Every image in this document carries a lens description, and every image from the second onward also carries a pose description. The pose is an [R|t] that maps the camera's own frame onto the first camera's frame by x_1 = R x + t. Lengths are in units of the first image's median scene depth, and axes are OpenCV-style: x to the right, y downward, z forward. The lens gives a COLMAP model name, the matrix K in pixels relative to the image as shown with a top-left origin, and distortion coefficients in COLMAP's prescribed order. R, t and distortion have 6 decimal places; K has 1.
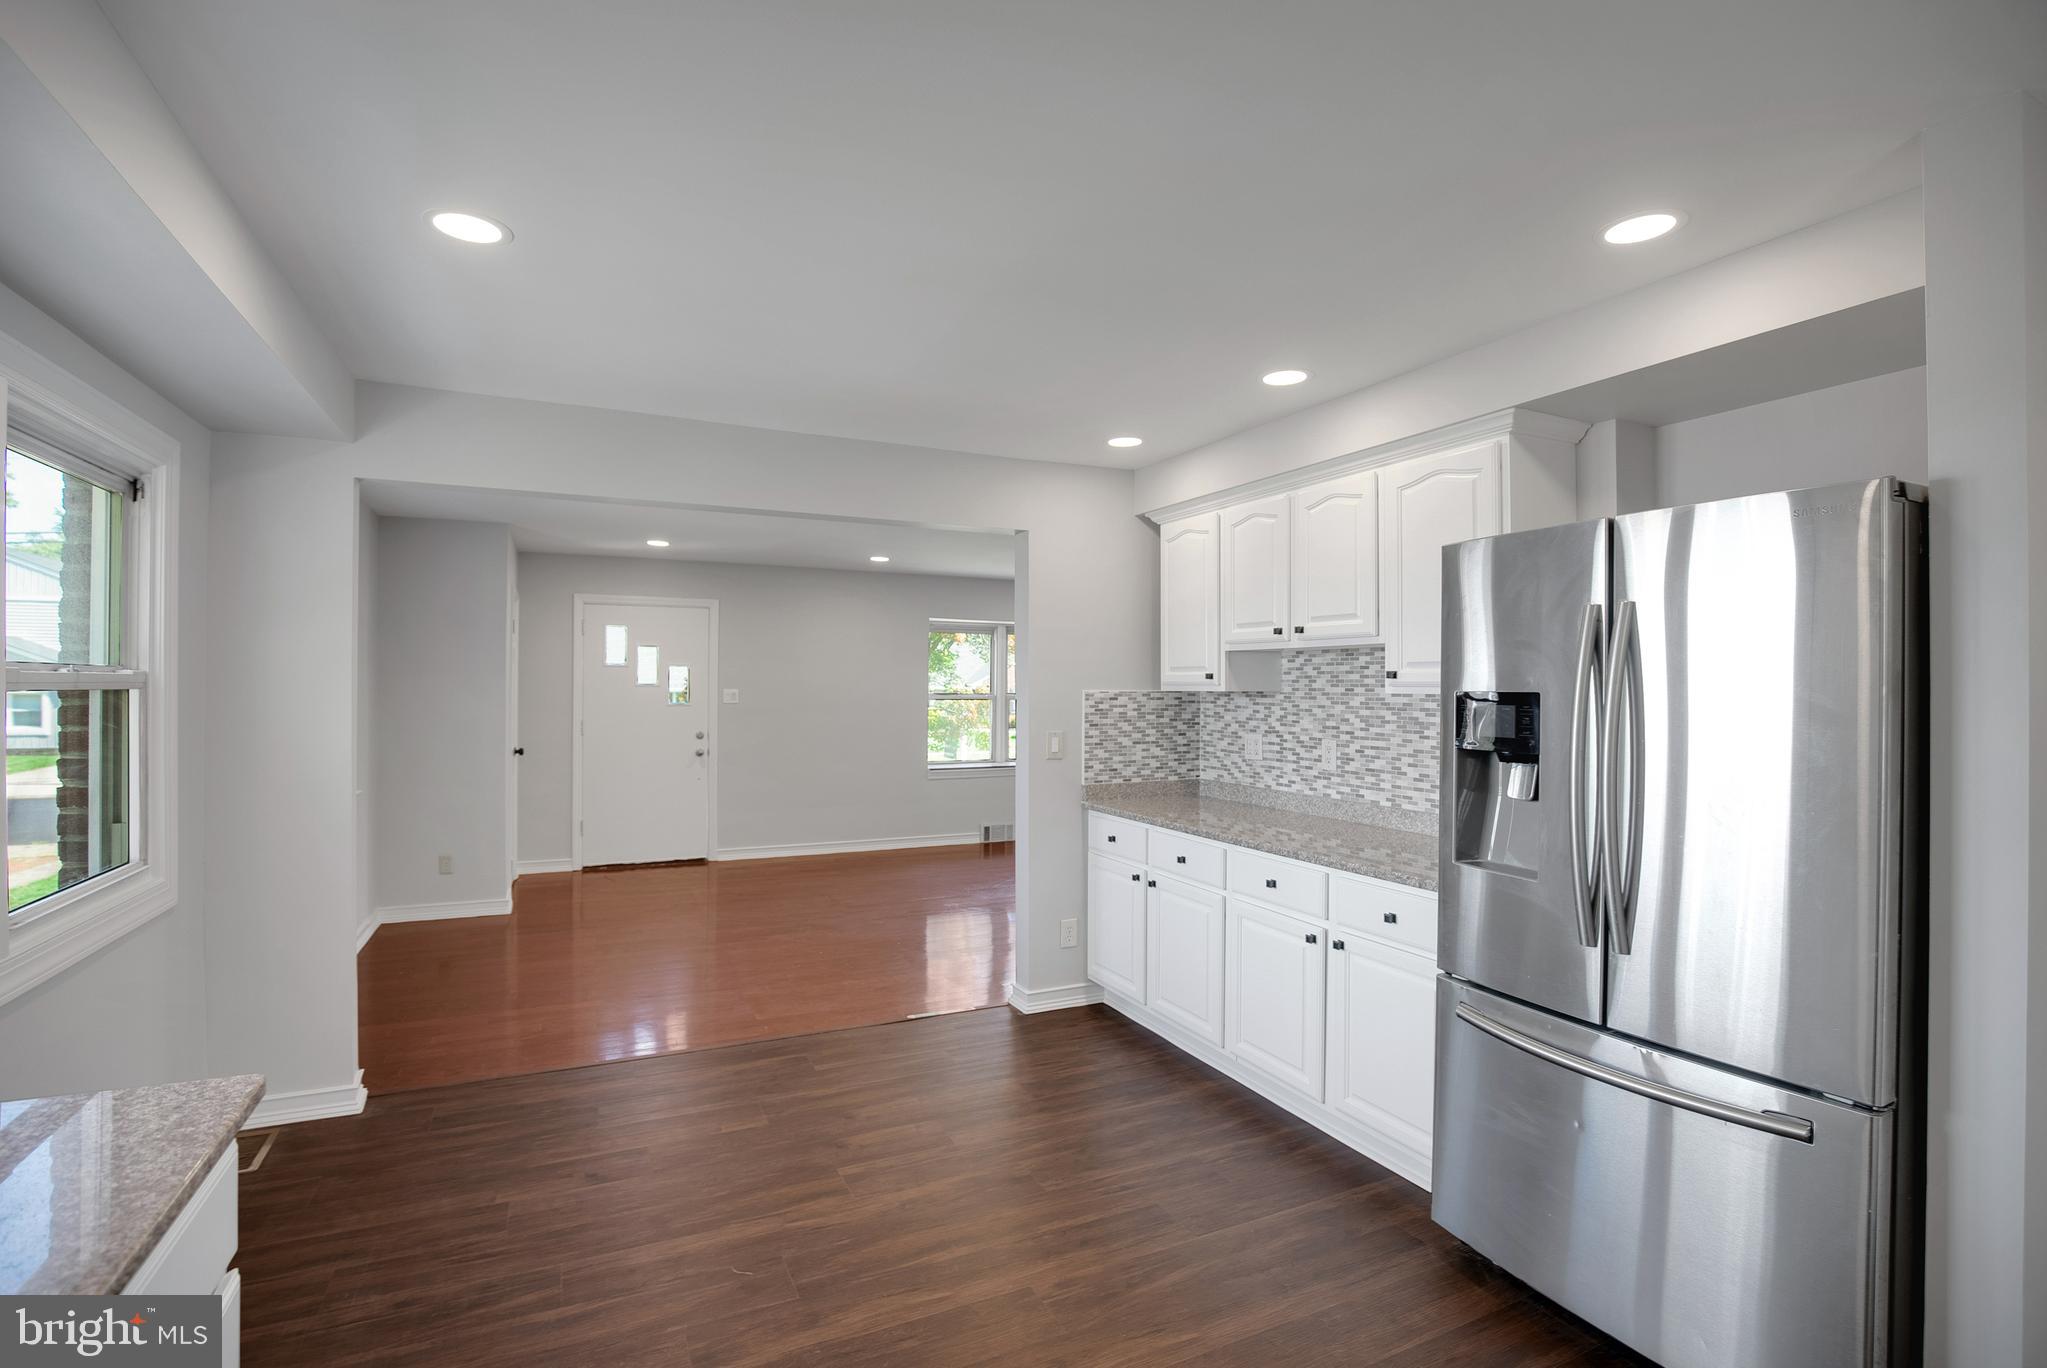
lens RADIAL K [[970.3, 0, 1037.6], [0, 970.3, 679.4], [0, 0, 1]] dist [-0.034778, 0.004557]
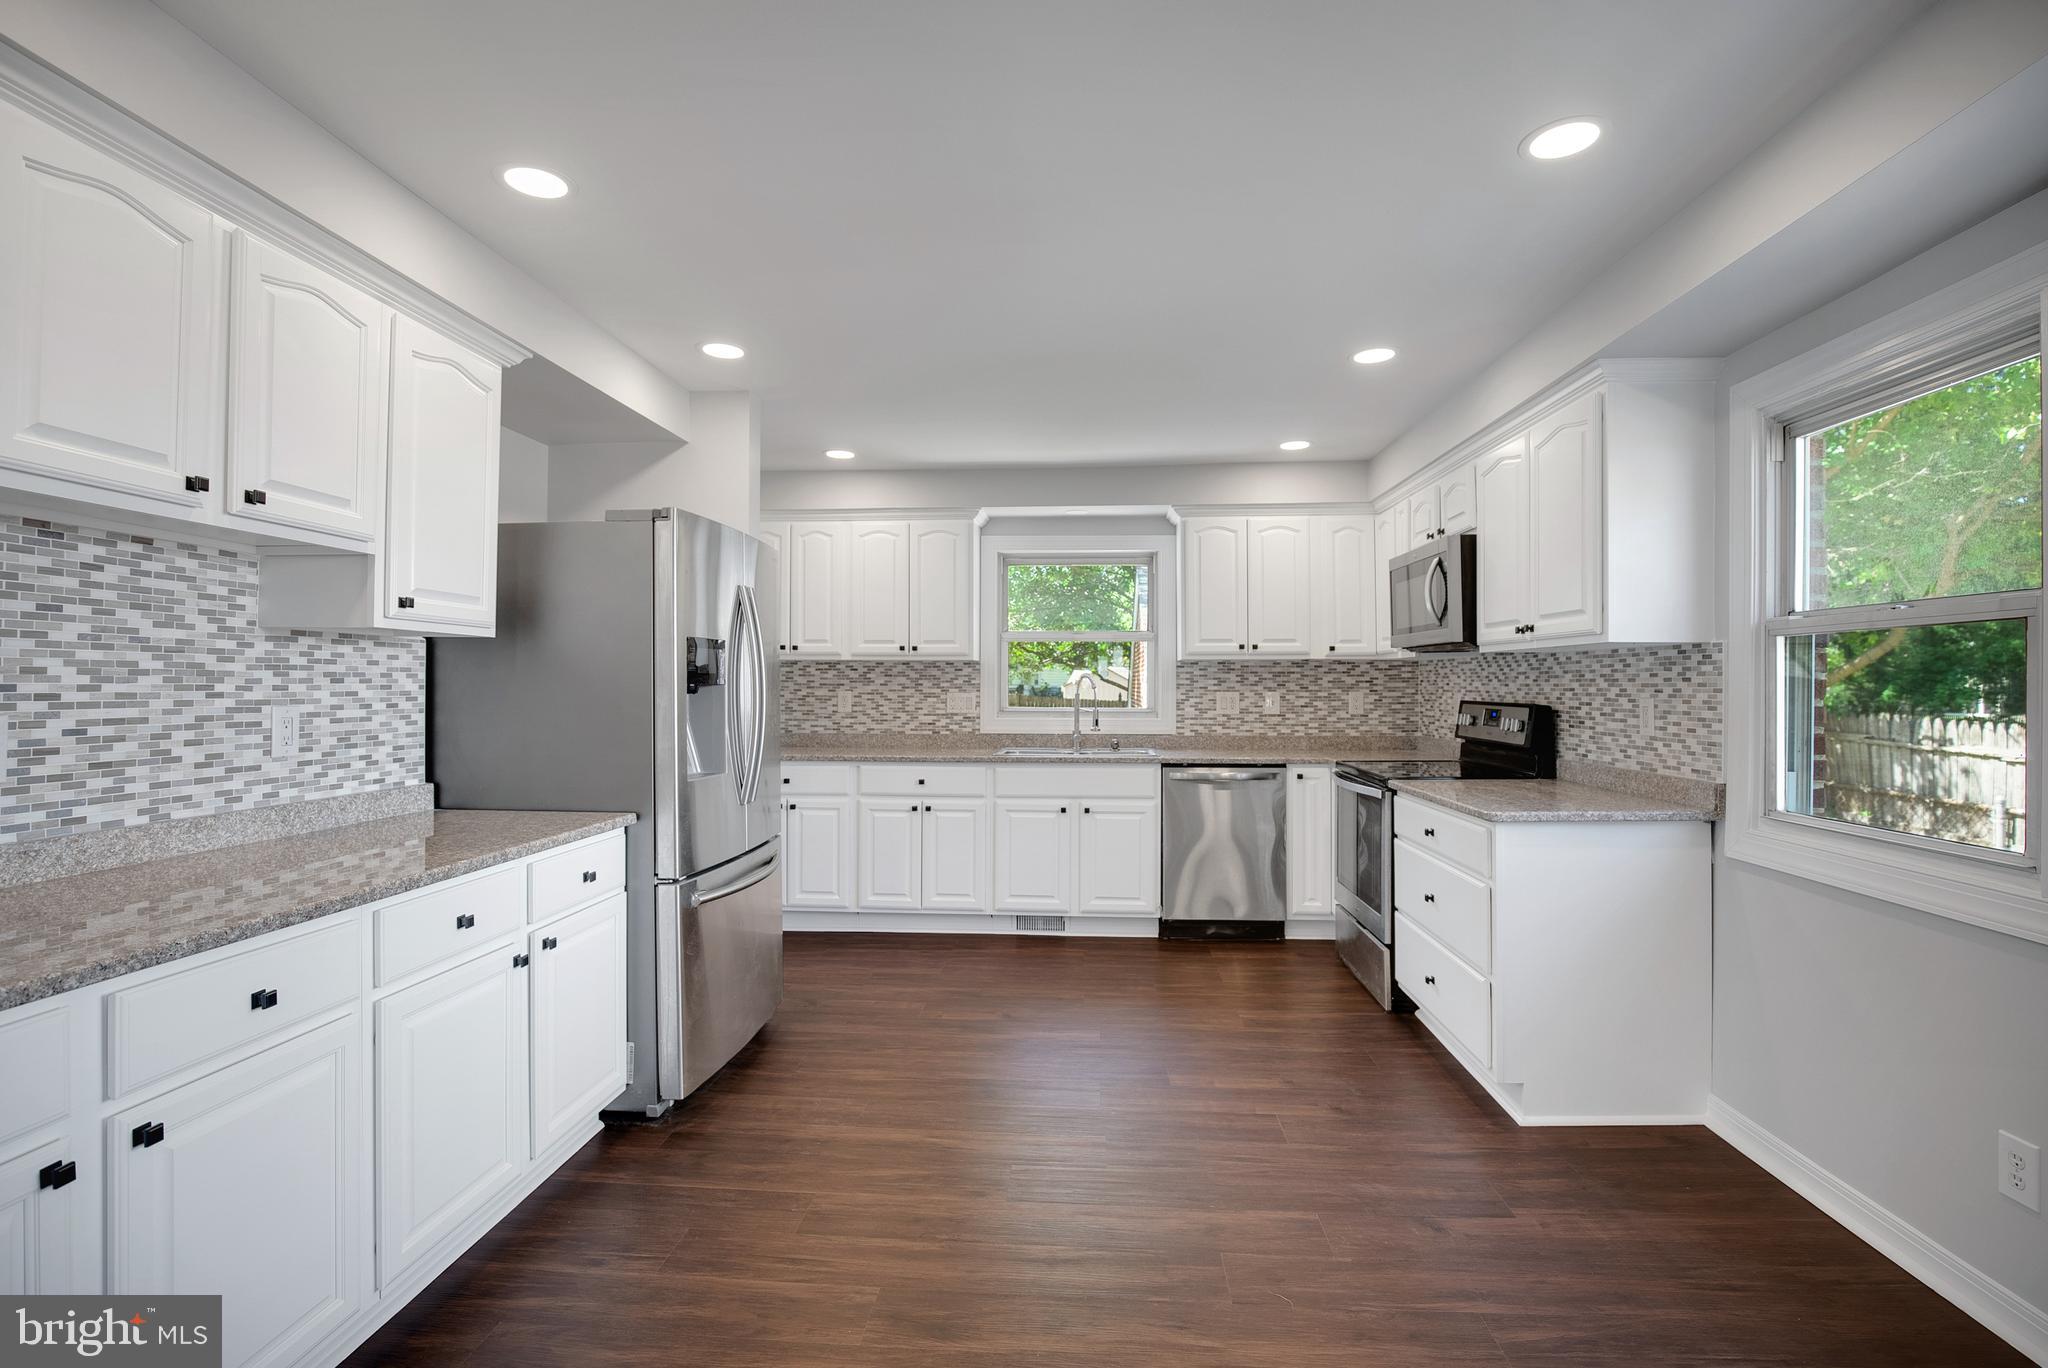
lens RADIAL K [[970.8, 0, 1035.2], [0, 970.8, 682.9], [0, 0, 1]] dist [-0.034778, 0.004557]
pose [[-0.867468, -0.005896, 0.497458, -0.339888], [-0.011084, 0.999911, -0.007477, 0.046644], [-0.497369, -0.012000, -0.867456, 1.167199]]
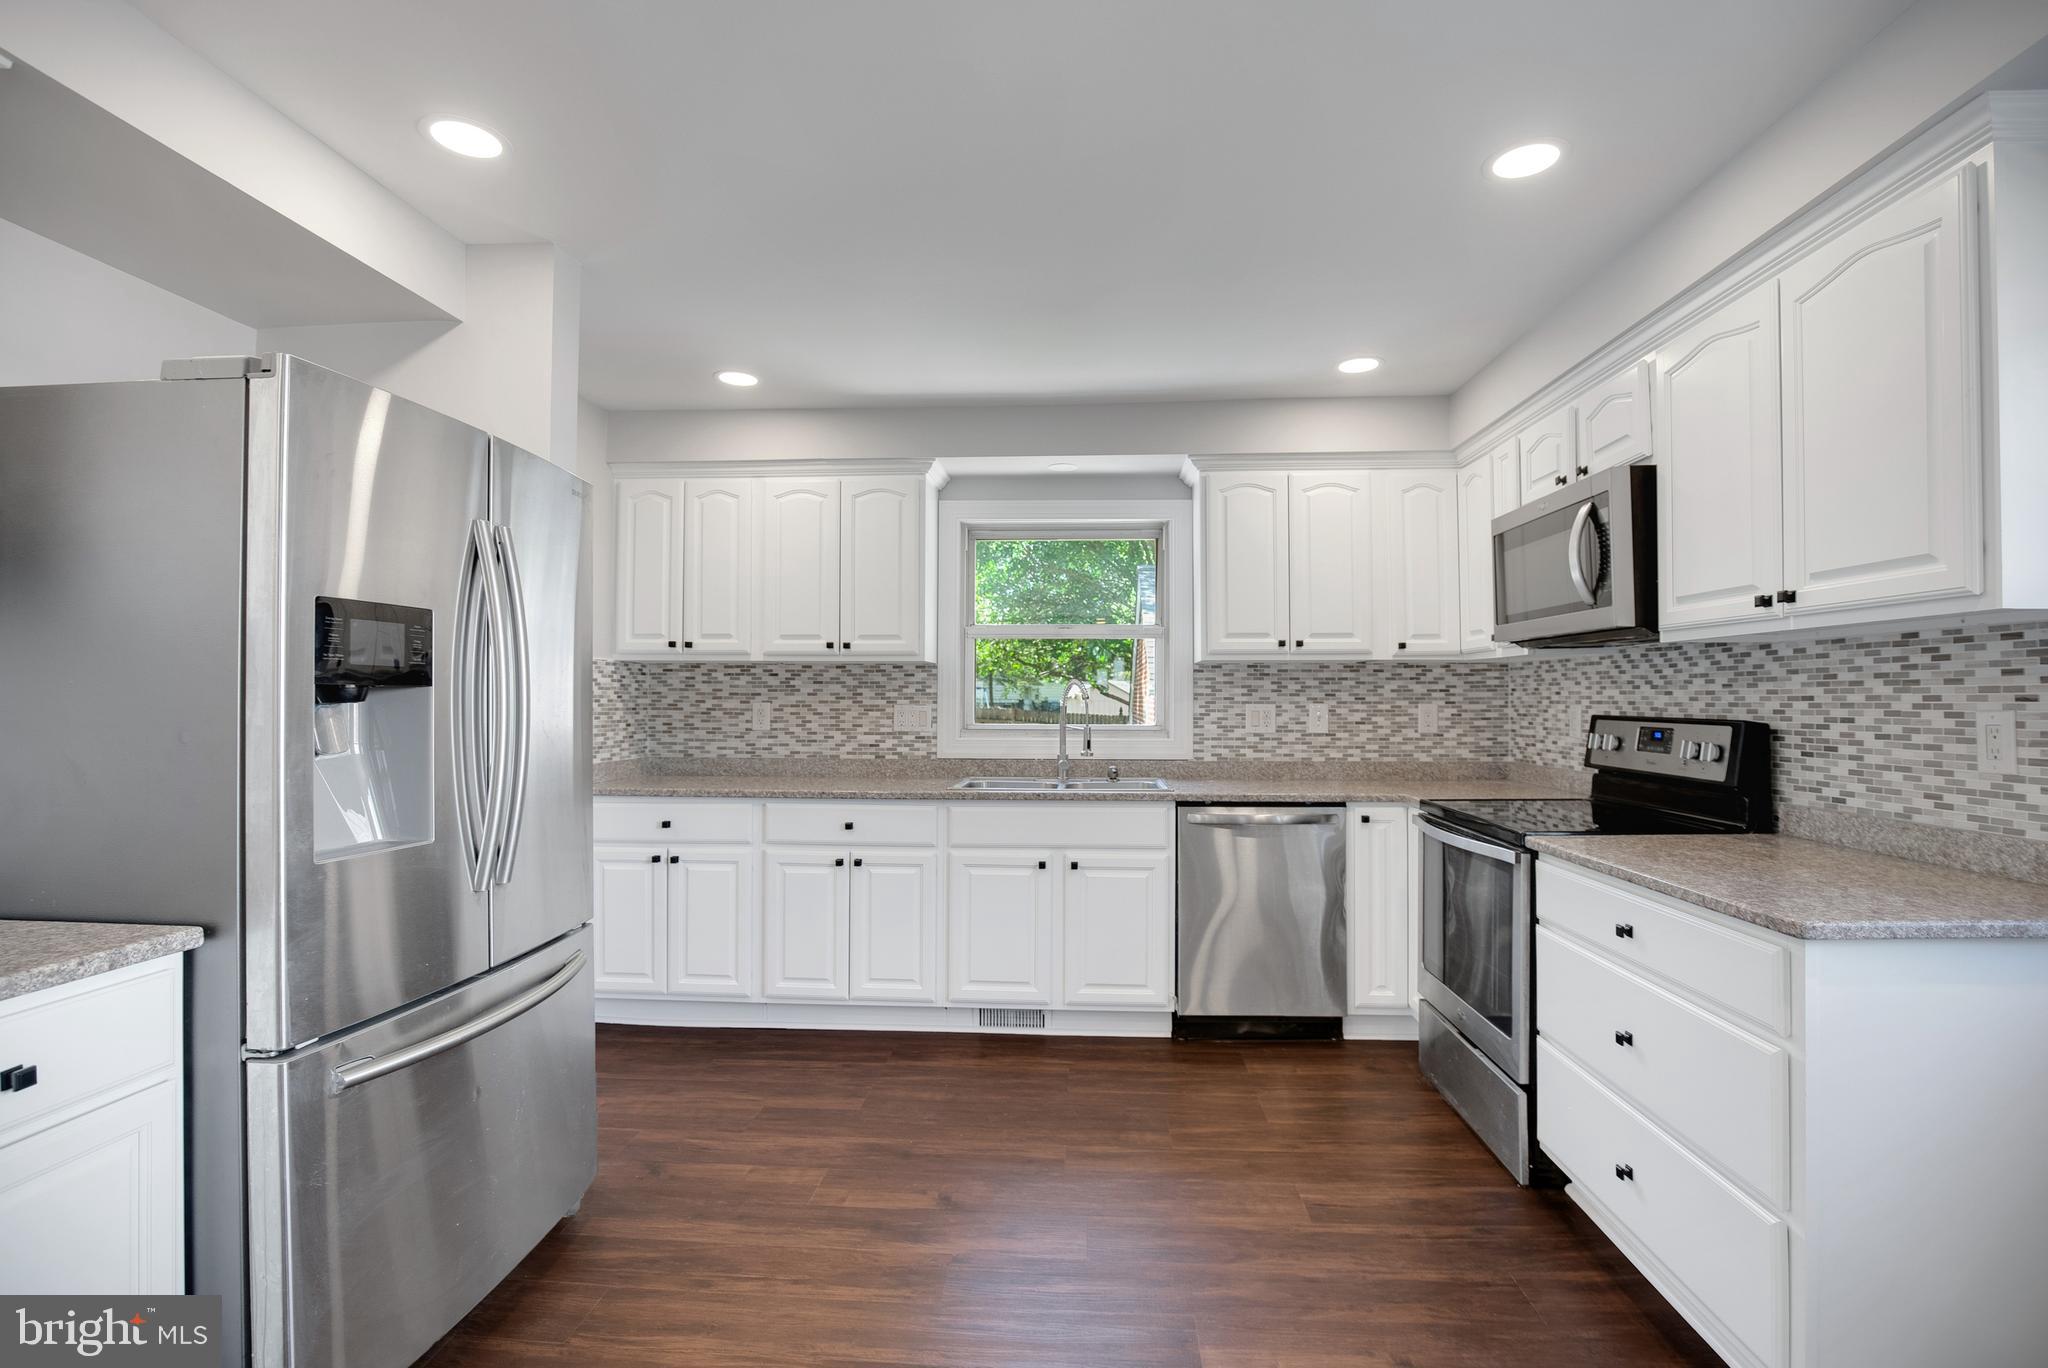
lens RADIAL K [[970.8, 0, 1046.4], [0, 970.8, 685.6], [0, 0, 1]] dist [-0.034778, 0.004557]
pose [[-0.872800, -0.000320, 0.488078, -0.191044], [-0.011643, 0.999729, -0.020163, 0.050308], [-0.487940, -0.023281, -0.872567, 0.842658]]
